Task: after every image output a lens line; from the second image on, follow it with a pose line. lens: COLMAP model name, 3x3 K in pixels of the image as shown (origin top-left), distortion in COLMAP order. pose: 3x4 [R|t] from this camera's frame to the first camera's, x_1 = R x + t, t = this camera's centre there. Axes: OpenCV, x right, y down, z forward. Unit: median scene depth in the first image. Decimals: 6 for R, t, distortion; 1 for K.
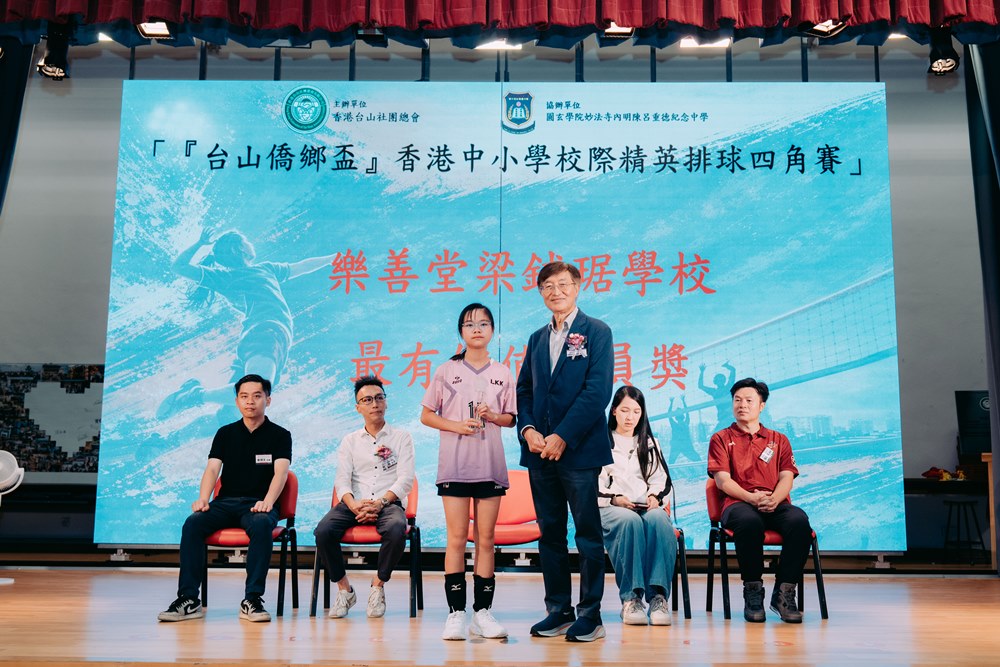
lens RADIAL K [[1061.6, 0, 500.0], [0, 1061.6, 333.5], [0, 0, 1]] dist [0.007009, -0.000790]
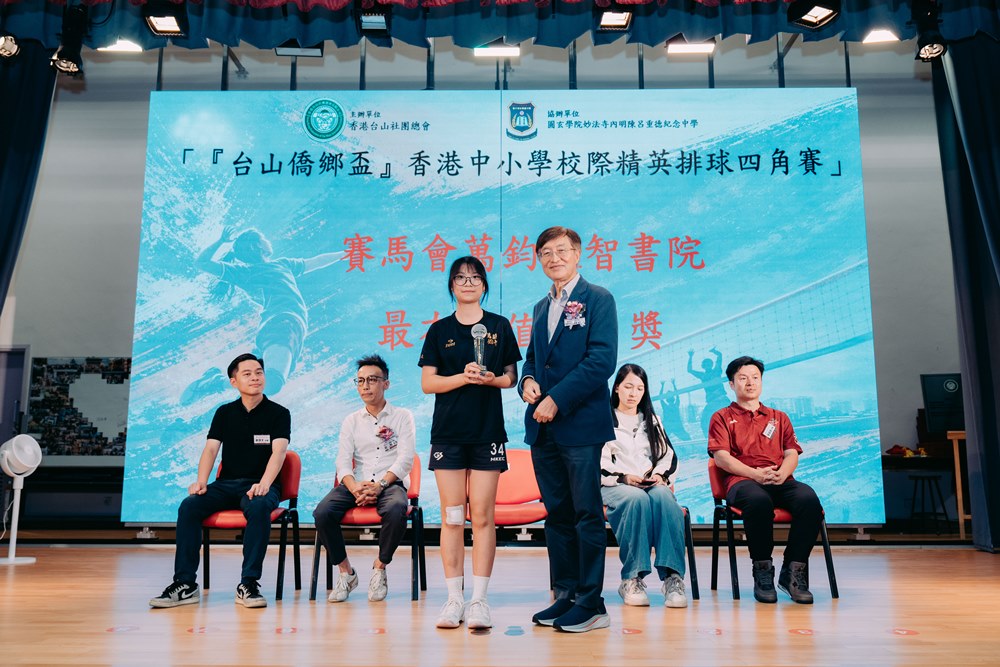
lens RADIAL K [[858.7, 0, 500.0], [0, 858.7, 333.5], [0, 0, 1]] dist [-0.004320, 0.001420]
pose [[0.999971, -0.007648, 0.000150, -0.001426], [0.007649, 0.999916, -0.010507, 0.020266], [-0.000070, 0.010508, 0.999945, 0.136741]]
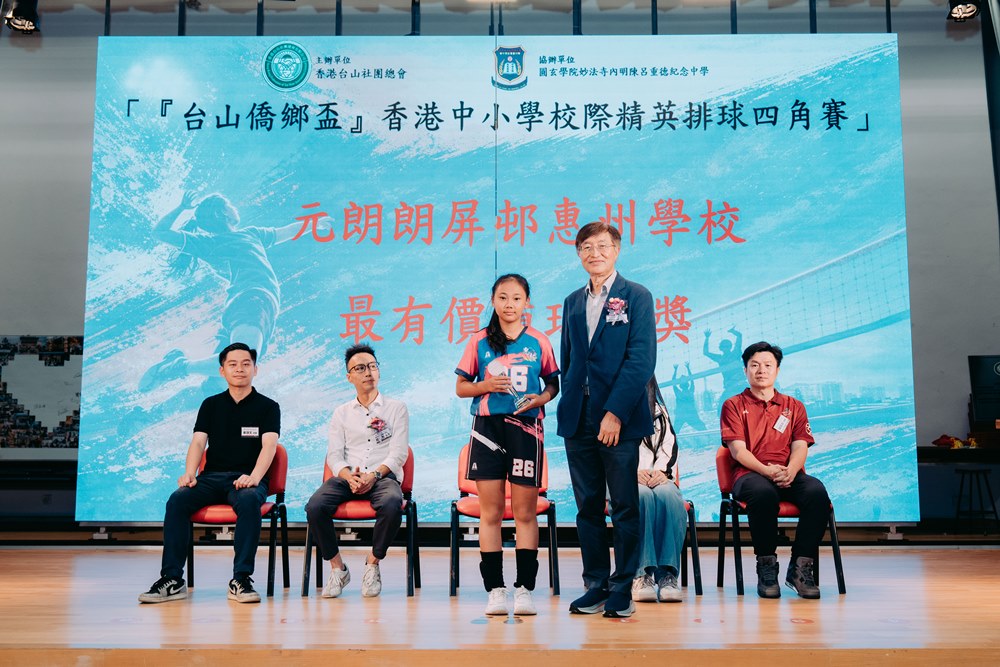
lens RADIAL K [[1079.8, 0, 496.4], [0, 1079.8, 330.1], [0, 0, 1]] dist [0.004559, 0.002130]
pose [[0.999954, -0.008162, 0.005099, -0.005158], [0.008036, 0.999676, 0.024147, 0.004098], [-0.005295, -0.024105, 0.999695, 0.025294]]
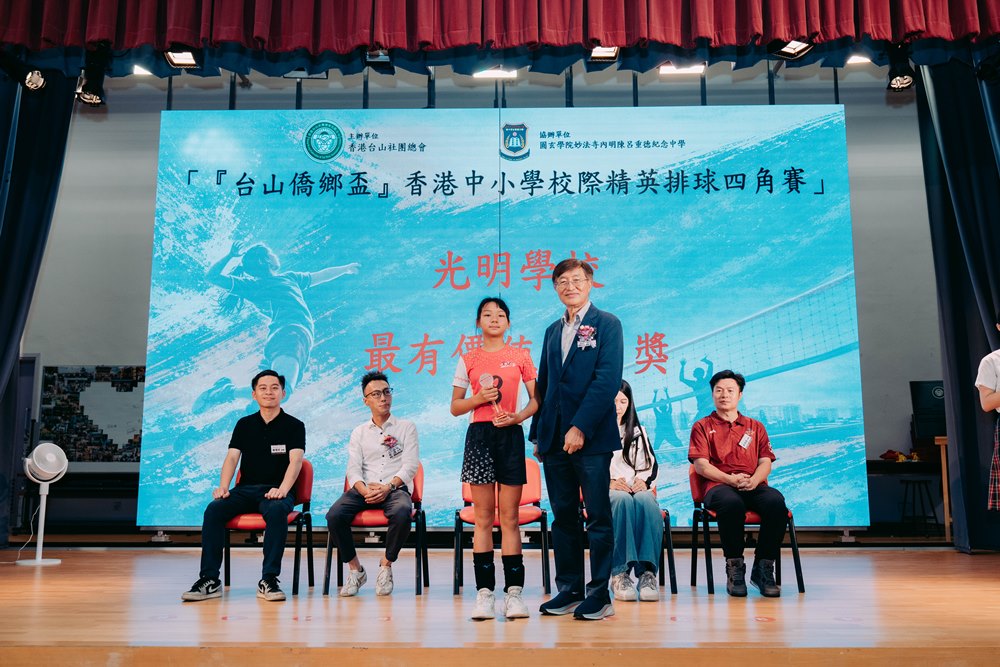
lens RADIAL K [[905.3, 0, 500.0], [0, 905.3, 333.5], [0, 0, 1]] dist [-0.002515, 0.004106]
pose [[0.999922, -0.010668, -0.006569, 0.006052], [0.010624, 0.999921, -0.006724, 0.006361], [0.006640, 0.006653, 0.999956, 0.053810]]
